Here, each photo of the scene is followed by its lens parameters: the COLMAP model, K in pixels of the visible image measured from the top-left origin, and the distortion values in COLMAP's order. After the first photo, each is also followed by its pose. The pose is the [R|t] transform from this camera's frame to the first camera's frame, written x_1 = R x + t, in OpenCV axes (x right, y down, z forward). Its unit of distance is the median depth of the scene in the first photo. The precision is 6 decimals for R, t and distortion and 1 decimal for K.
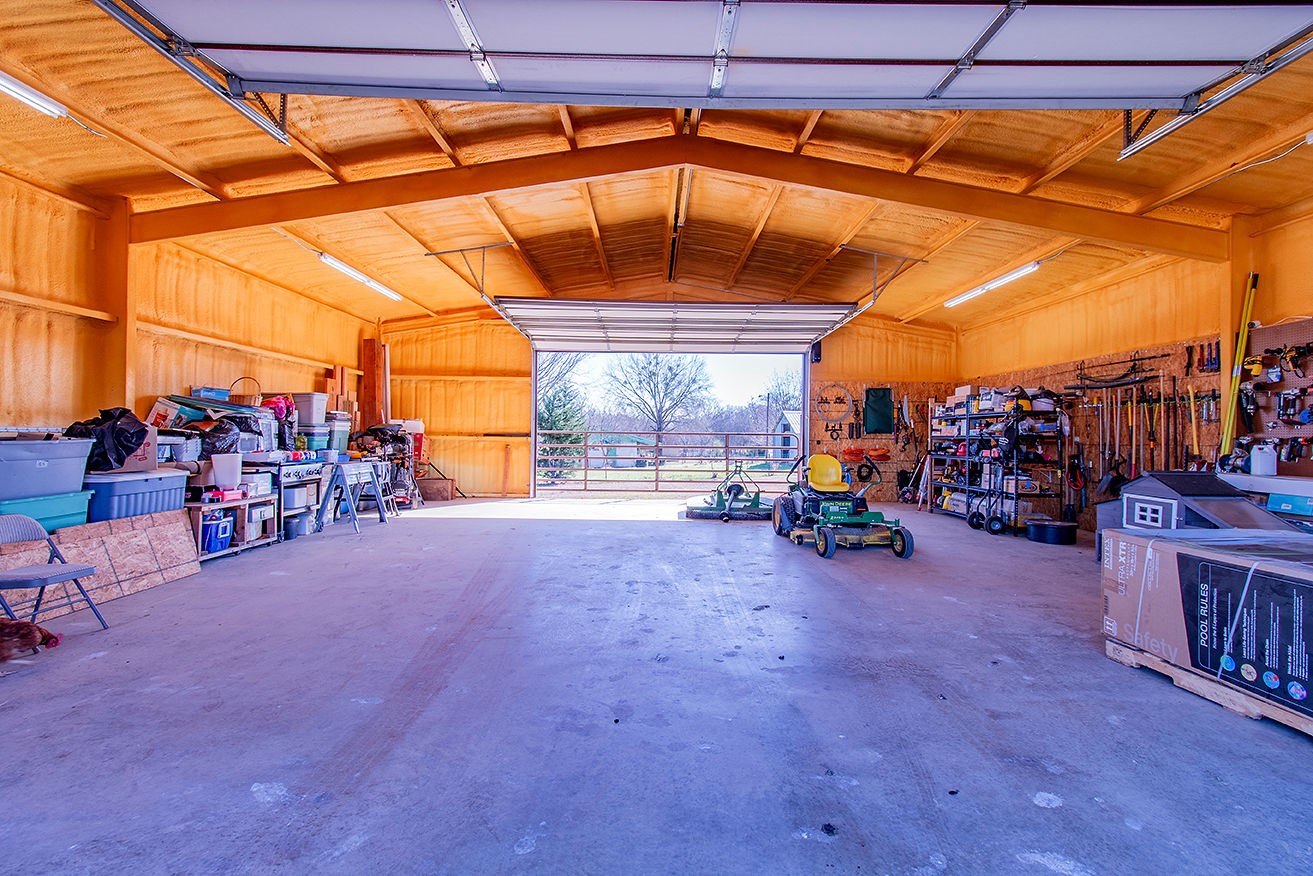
lens RADIAL K [[601.4, 0, 653.1], [0, 601.4, 437.1], [0, 0, 1]] dist [0.004406, -0.001384]
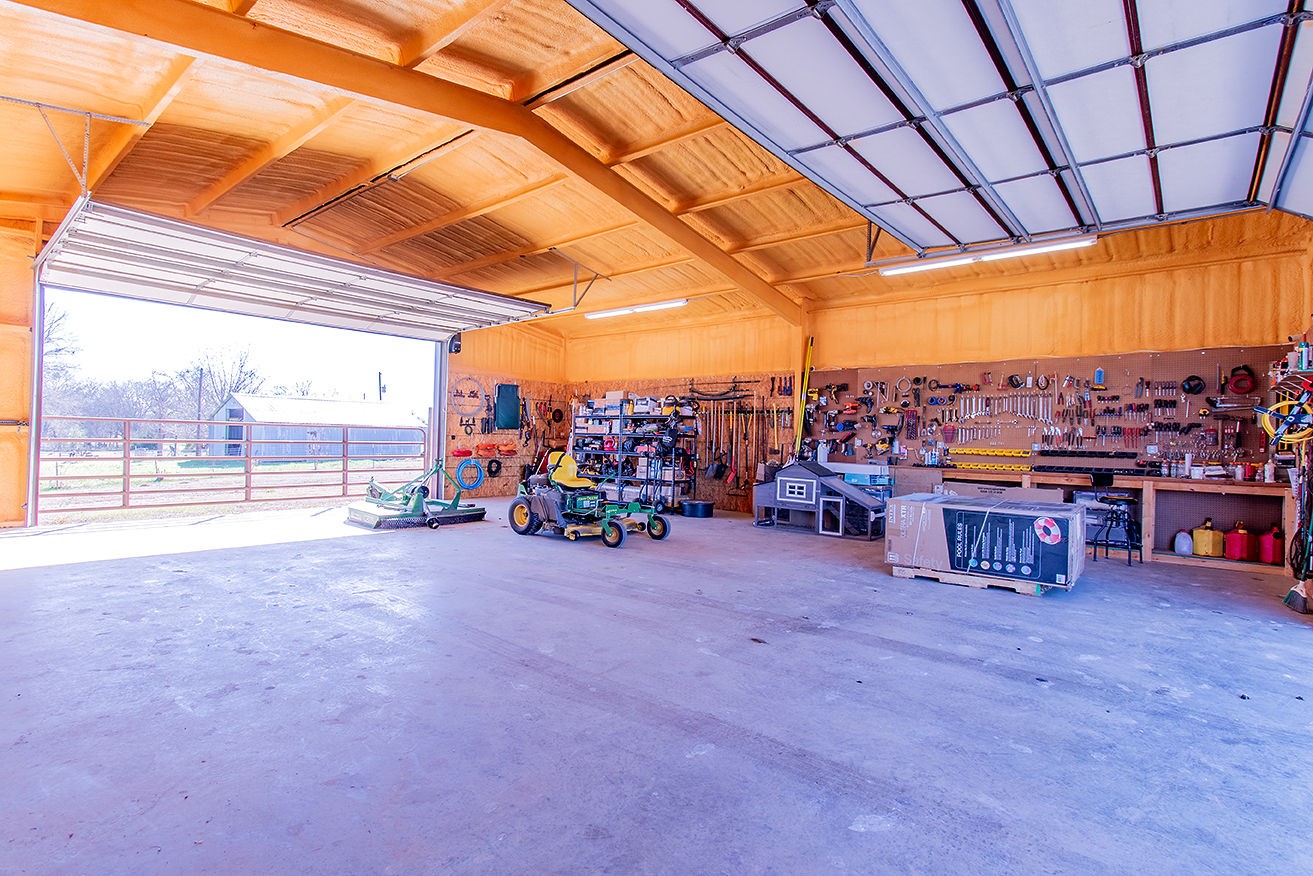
lens RADIAL K [[638.2, 0, 656.3], [0, 638.2, 438.5], [0, 0, 1]] dist [-0.002776, -0.000619]
pose [[0.647130, 0.003754, 0.762370, -0.425834], [-0.017234, 0.999804, 0.009705, -0.007211], [-0.762185, -0.019419, 0.647068, 0.161175]]
